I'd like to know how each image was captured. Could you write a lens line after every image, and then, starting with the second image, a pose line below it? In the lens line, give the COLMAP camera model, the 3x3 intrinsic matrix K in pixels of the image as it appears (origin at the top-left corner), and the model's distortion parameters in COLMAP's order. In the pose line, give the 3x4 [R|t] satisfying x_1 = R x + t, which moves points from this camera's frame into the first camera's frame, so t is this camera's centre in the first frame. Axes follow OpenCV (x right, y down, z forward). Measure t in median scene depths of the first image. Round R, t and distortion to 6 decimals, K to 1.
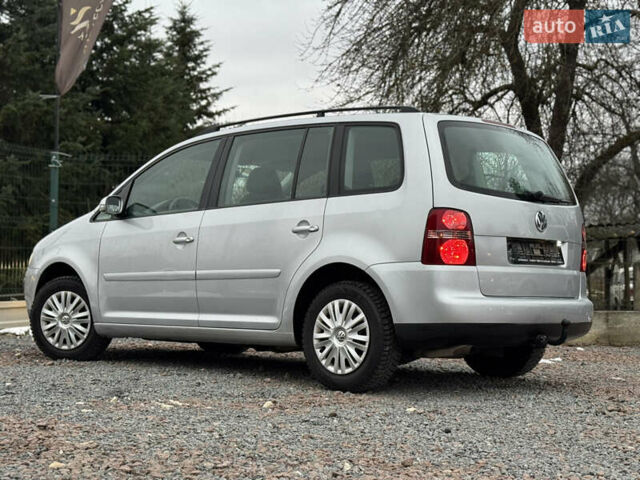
lens RADIAL K [[1172.6, 0, 320.0], [0, 1172.6, 240.0], [0, 0, 1]] dist [0.121374, 0.065392]
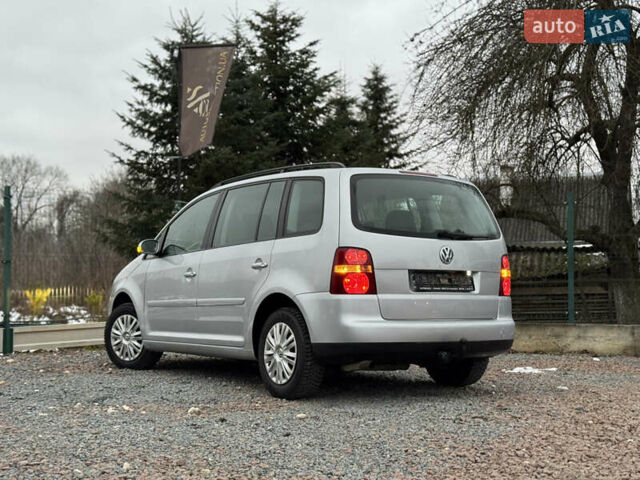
lens RADIAL K [[985.9, 0, 320.0], [0, 985.9, 240.0], [0, 0, 1]] dist [0.163774, 0.034739]
pose [[0.974278, -0.026446, -0.223791, 0.163806], [0.022587, 0.999549, -0.019787, -0.008131], [0.224213, 0.014224, 0.974436, 0.001141]]
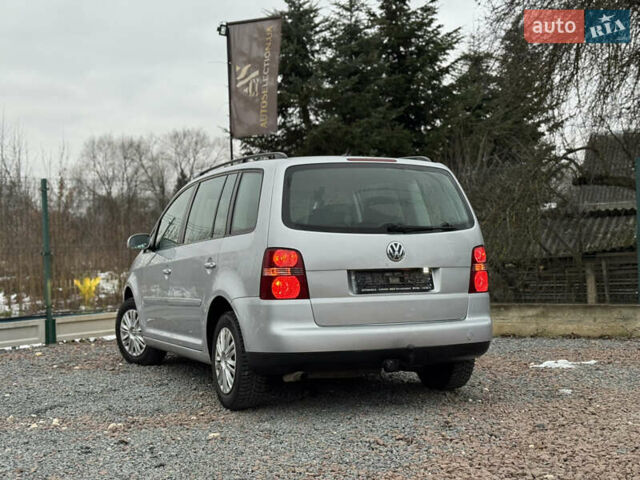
lens RADIAL K [[980.4, 0, 294.9], [0, 980.4, 242.0], [0, 0, 1]] dist [0.152369, -0.004097]
pose [[0.906629, -0.044323, -0.419595, 0.272841], [0.055872, 0.998321, 0.015268, -0.024566], [0.418214, -0.037286, 0.907583, 0.090622]]
